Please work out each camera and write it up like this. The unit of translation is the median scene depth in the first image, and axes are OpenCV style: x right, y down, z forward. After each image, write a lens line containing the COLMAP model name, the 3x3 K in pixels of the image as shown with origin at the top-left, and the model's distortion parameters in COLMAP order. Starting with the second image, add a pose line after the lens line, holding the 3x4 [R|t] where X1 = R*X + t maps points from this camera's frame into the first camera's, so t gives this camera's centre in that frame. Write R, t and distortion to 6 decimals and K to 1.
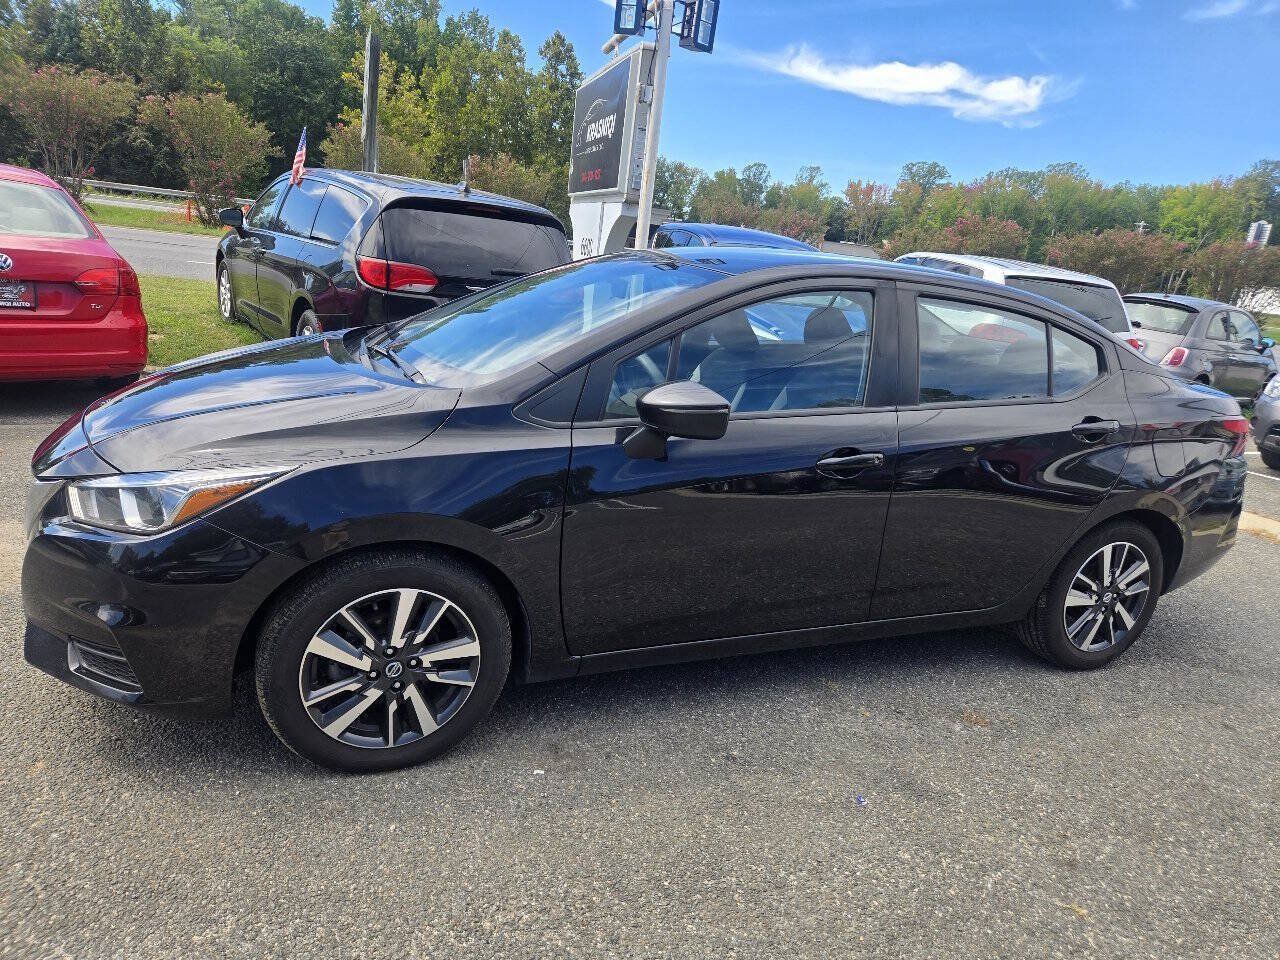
lens RADIAL K [[842.5, 0, 646.2], [0, 842.5, 478.8], [0, 0, 1]] dist [0.072861, -0.054201]
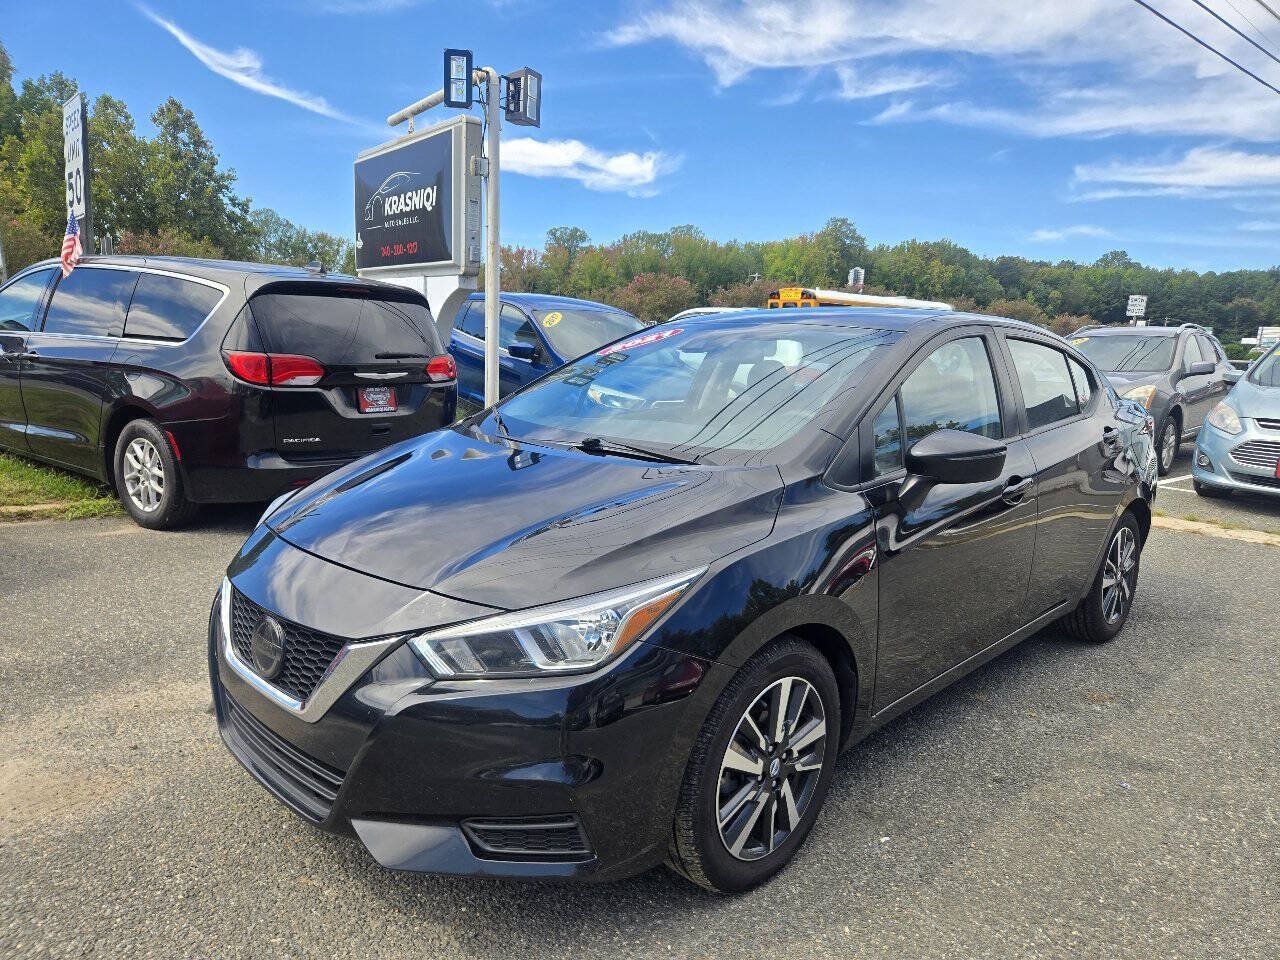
lens RADIAL K [[841.3, 0, 640.2], [0, 841.3, 494.8], [0, 0, 1]] dist [0.071016, -0.058444]
pose [[0.927238, -0.142741, 0.346199, -0.267492], [0.160707, 0.986720, -0.023594, -0.028339], [-0.338234, 0.077514, 0.937864, 0.053167]]
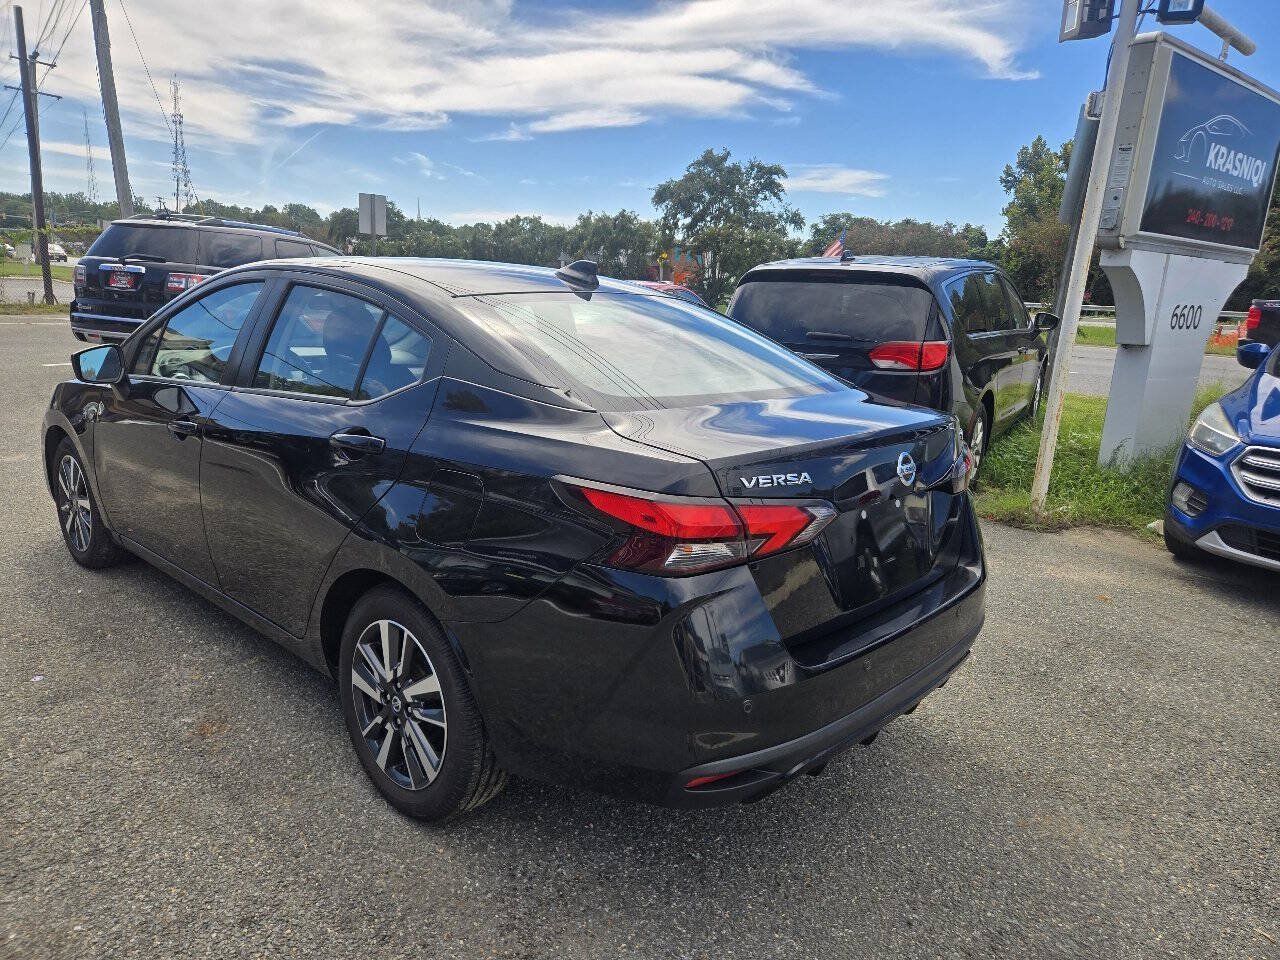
lens RADIAL K [[854.4, 0, 643.5], [0, 854.4, 480.3], [0, 0, 1]] dist [0.078089, -0.055357]
pose [[0.404538, 0.113046, -0.907507, 0.687707], [-0.245181, 0.969410, 0.011464, -0.051694], [0.881042, 0.217866, 0.419880, 0.473171]]
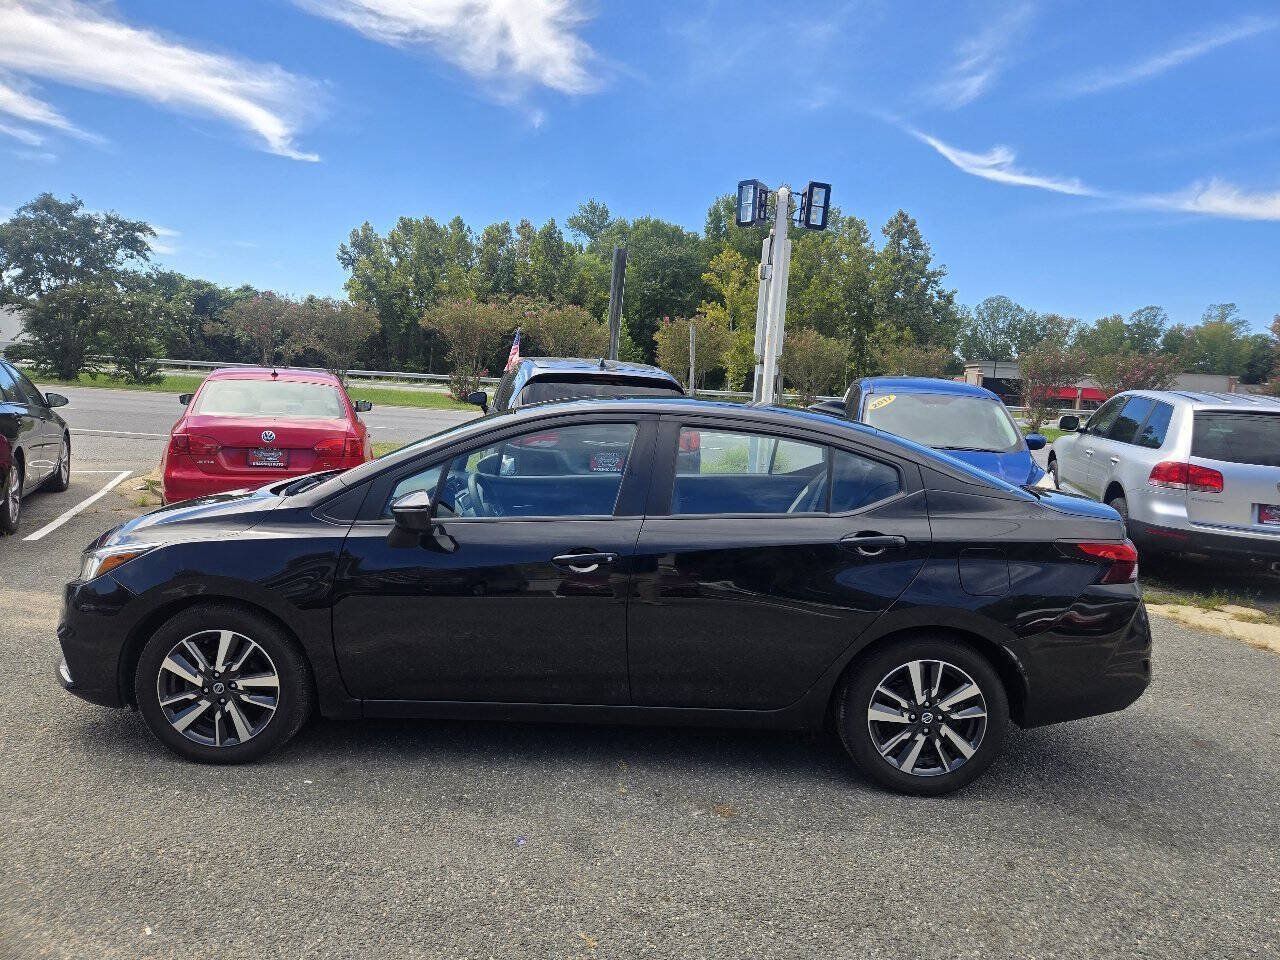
lens RADIAL K [[842.5, 0, 646.2], [0, 842.5, 478.8], [0, 0, 1]] dist [0.072861, -0.054201]
pose [[0.915866, -0.019055, -0.401032, 0.358917], [-0.056689, 0.982728, -0.176157, 0.033235], [0.397462, 0.184070, 0.898967, -0.033619]]
